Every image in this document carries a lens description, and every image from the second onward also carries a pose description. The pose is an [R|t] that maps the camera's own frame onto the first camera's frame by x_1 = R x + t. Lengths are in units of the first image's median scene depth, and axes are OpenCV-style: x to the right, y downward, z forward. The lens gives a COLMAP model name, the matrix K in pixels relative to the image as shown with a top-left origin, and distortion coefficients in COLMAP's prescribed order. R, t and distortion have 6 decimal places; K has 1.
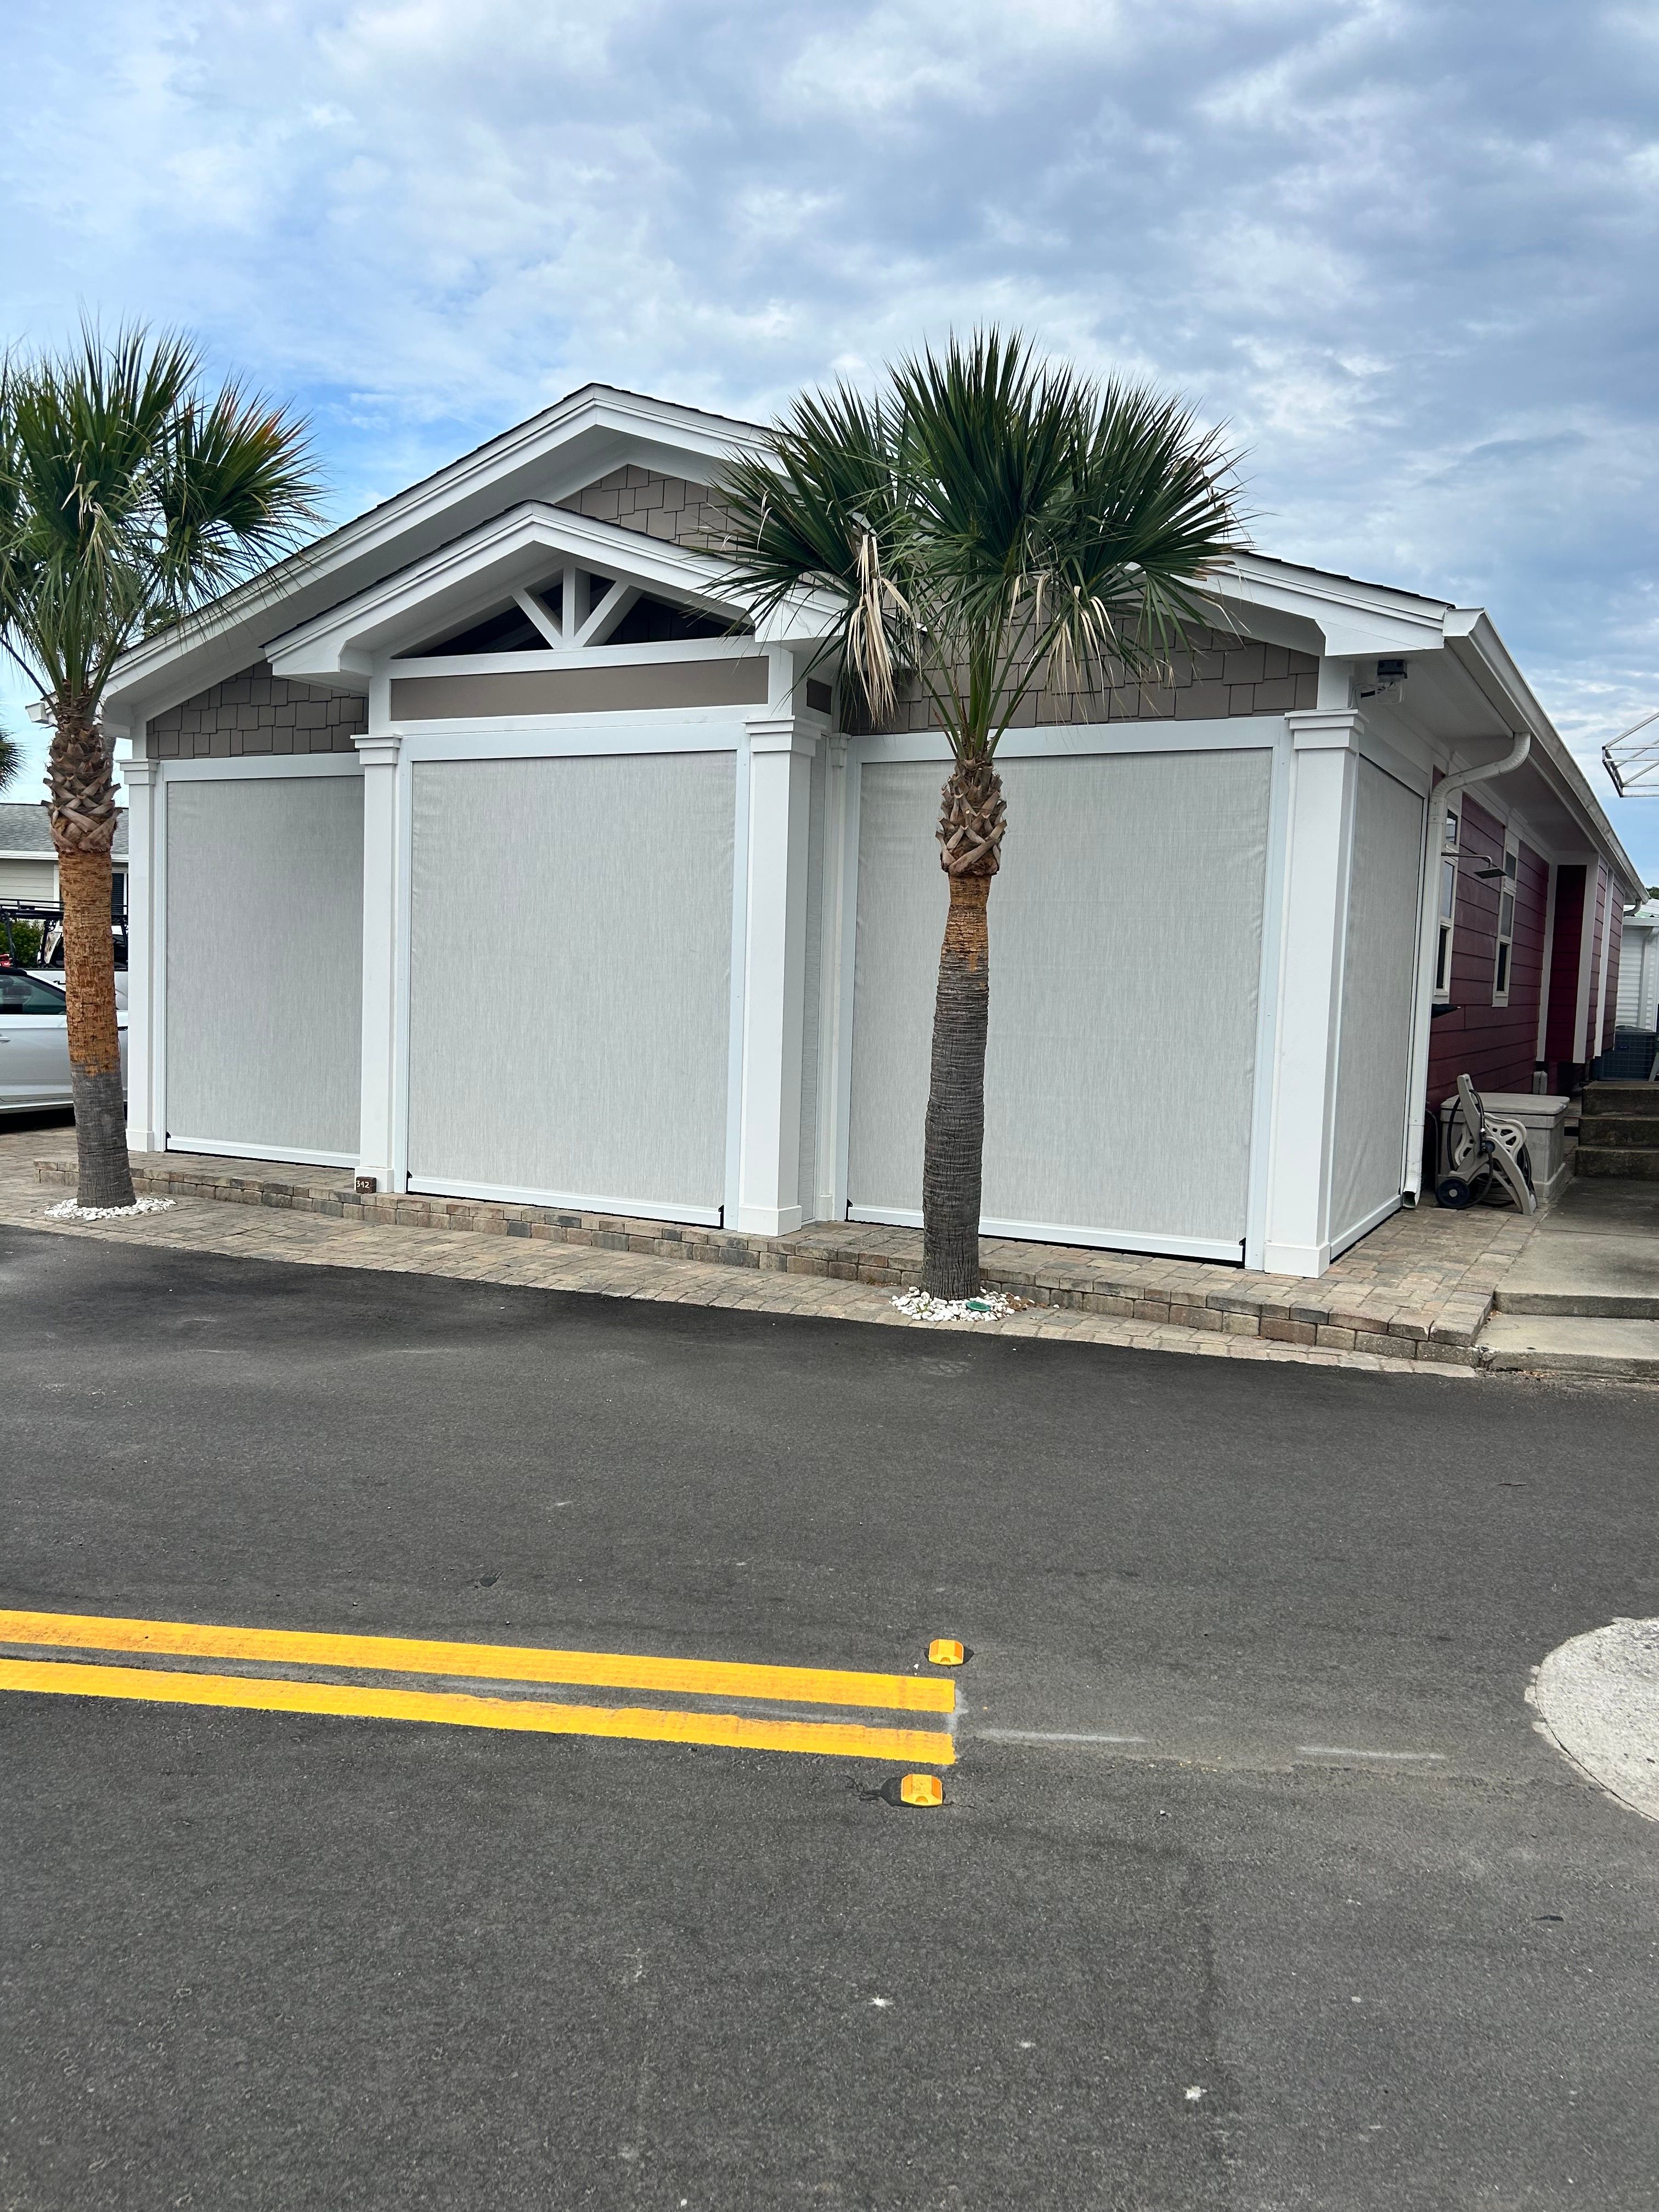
lens RADIAL K [[1663.2, 0, 828.6], [0, 1663.2, 1103.7], [0, 0, 1]] dist [0.079466, -0.006132]
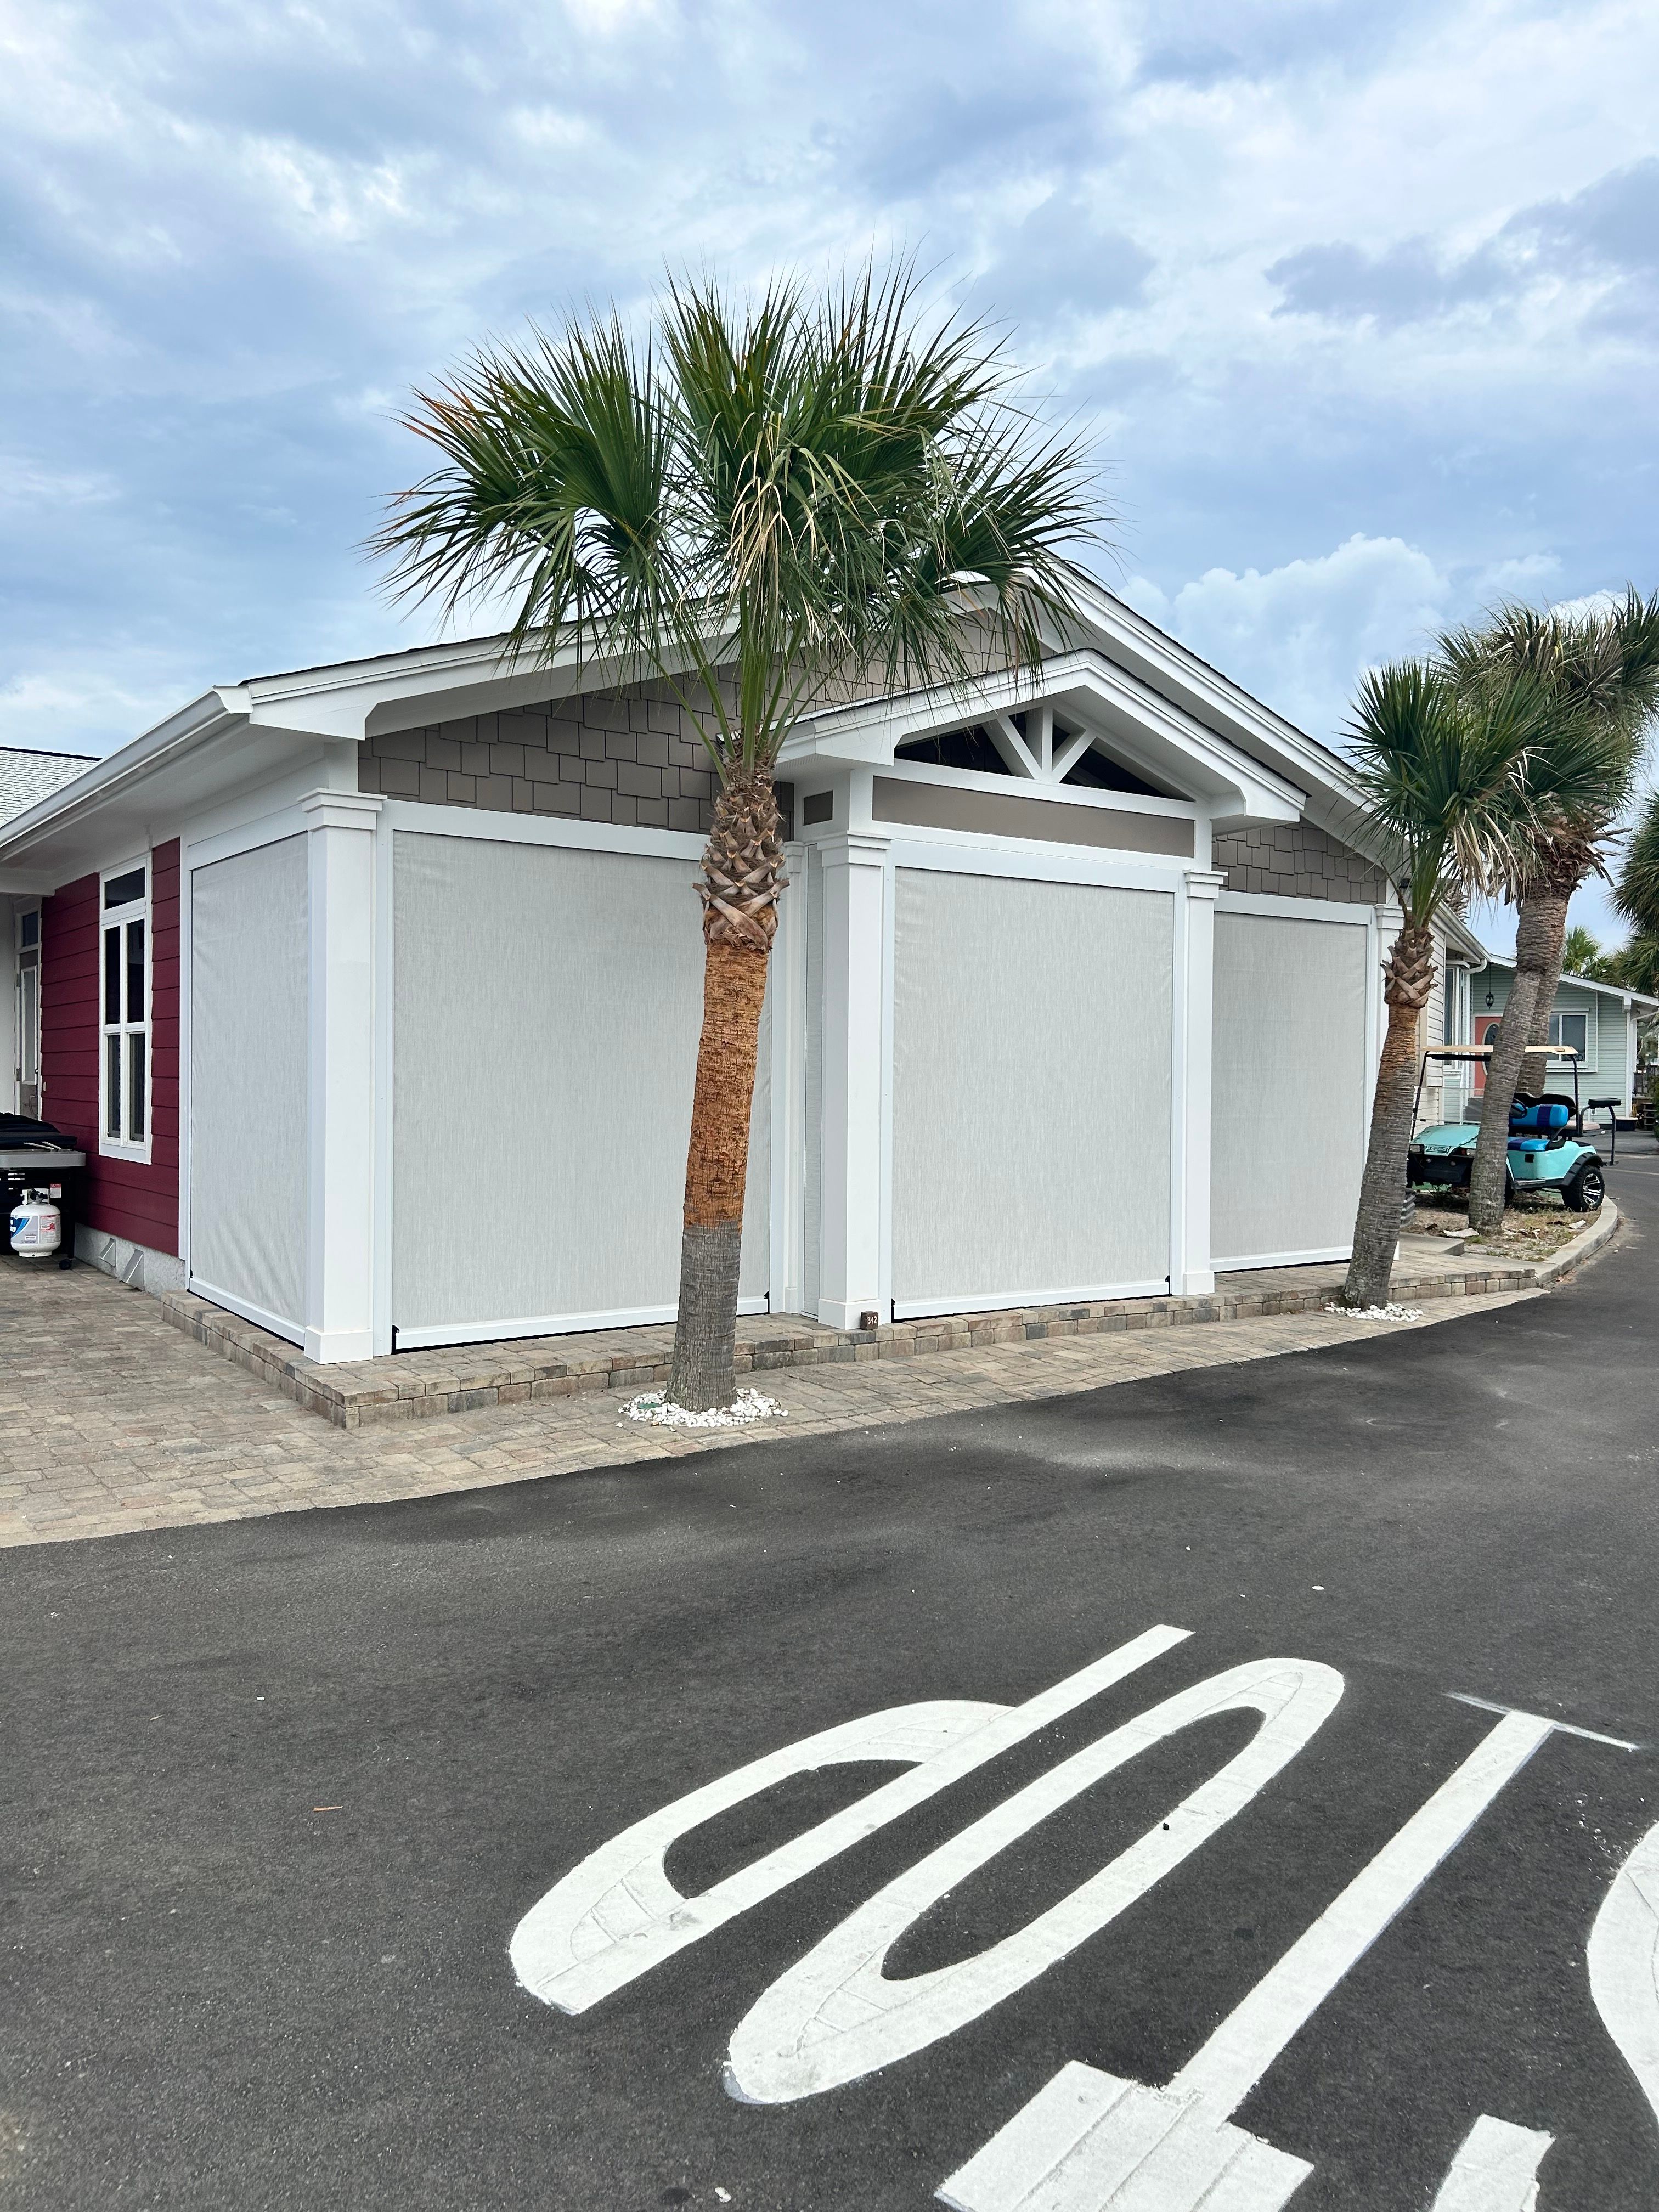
lens RADIAL K [[1663.2, 0, 830.2], [0, 1663.2, 1107.4], [0, 0, 1]] dist [0.079466, -0.006132]
pose [[0.450642, -0.051605, 0.891212, -1.160581], [0.067295, 0.997451, 0.023729, -0.096624], [-0.890164, 0.049281, 0.452967, 0.639649]]
